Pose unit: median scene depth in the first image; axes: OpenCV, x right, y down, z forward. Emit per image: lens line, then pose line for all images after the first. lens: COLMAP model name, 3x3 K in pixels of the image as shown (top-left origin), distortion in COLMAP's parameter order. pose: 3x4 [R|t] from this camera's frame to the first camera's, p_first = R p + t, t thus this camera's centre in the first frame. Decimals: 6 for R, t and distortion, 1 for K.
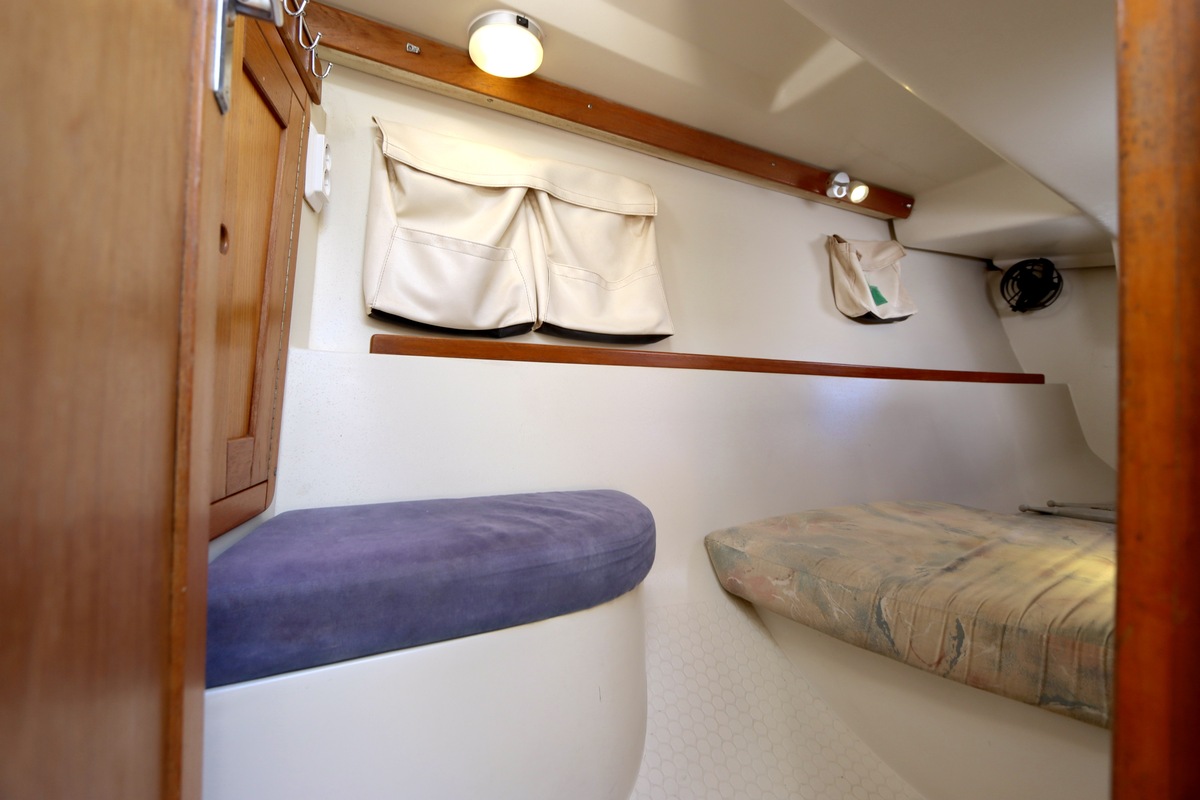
lens RADIAL K [[570.1, 0, 599.9], [0, 570.1, 394.4], [0, 0, 1]] dist [-0.017282, 0.001588]
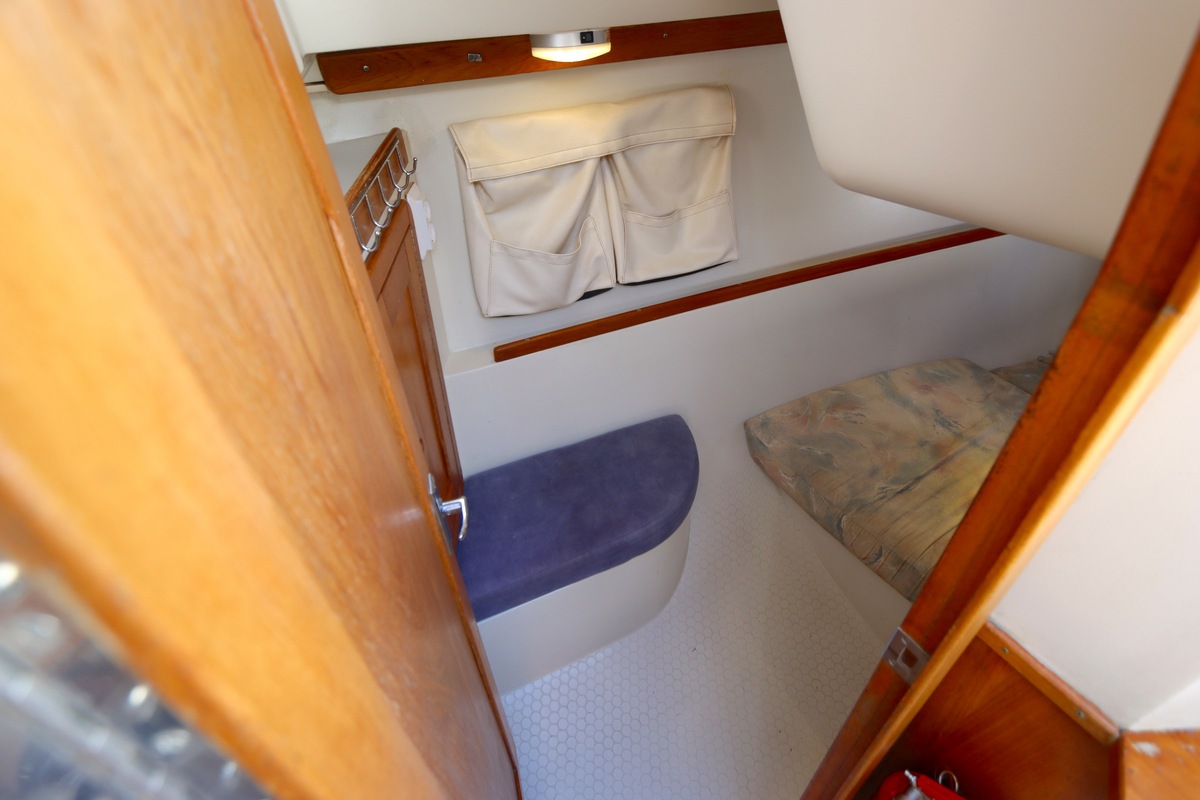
lens RADIAL K [[560.5, 0, 615.8], [0, 560.5, 395.9], [0, 0, 1]] dist [-0.000110, -0.000041]
pose [[0.992544, 0.037272, -0.116047, 0.027814], [0.042364, 0.787244, 0.615185, -0.570795], [0.114286, -0.615514, 0.779795, -0.045070]]
